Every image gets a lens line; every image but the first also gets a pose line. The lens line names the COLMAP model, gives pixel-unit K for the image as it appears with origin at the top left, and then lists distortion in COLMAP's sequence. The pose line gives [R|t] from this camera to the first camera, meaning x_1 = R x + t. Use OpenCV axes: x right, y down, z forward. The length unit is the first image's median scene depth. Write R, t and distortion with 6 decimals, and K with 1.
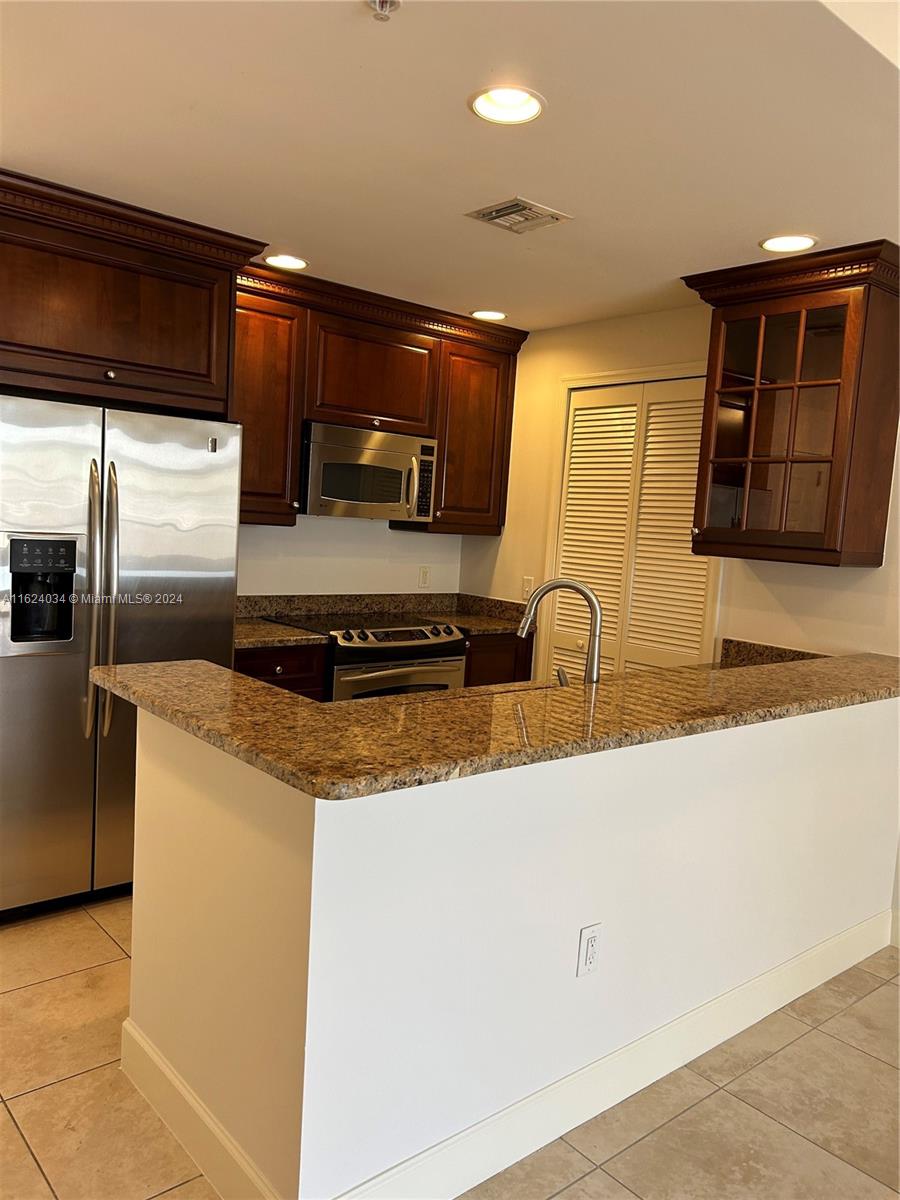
lens RADIAL K [[904.4, 0, 456.4], [0, 904.4, 602.3], [0, 0, 1]] dist [0.030219, -0.042170]
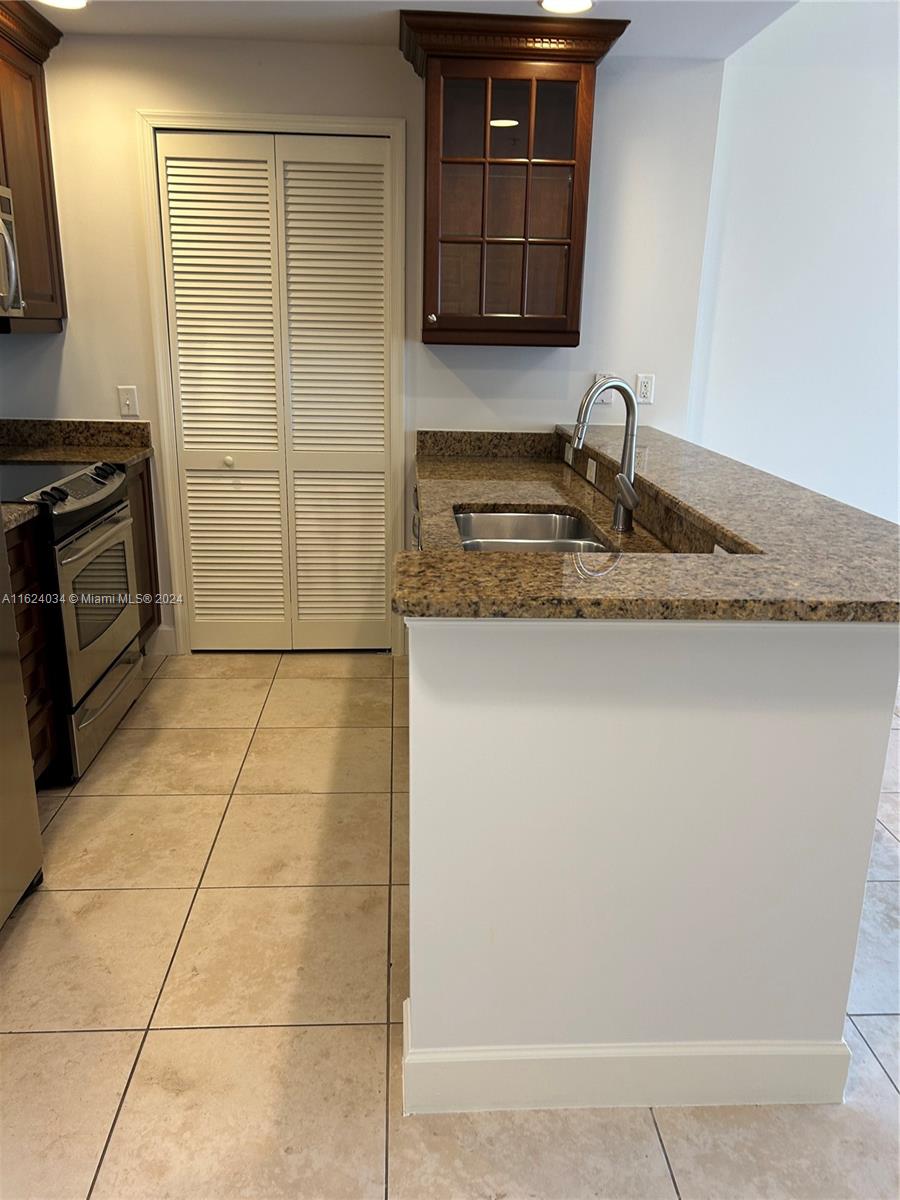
lens RADIAL K [[904.4, 0, 453.6], [0, 904.4, 604.9], [0, 0, 1]] dist [0.030219, -0.042170]
pose [[0.601268, -0.265073, 0.753799, -0.492844], [0.089230, 0.959746, 0.266319, -0.038329], [-0.794049, -0.092868, 0.600717, 0.364444]]
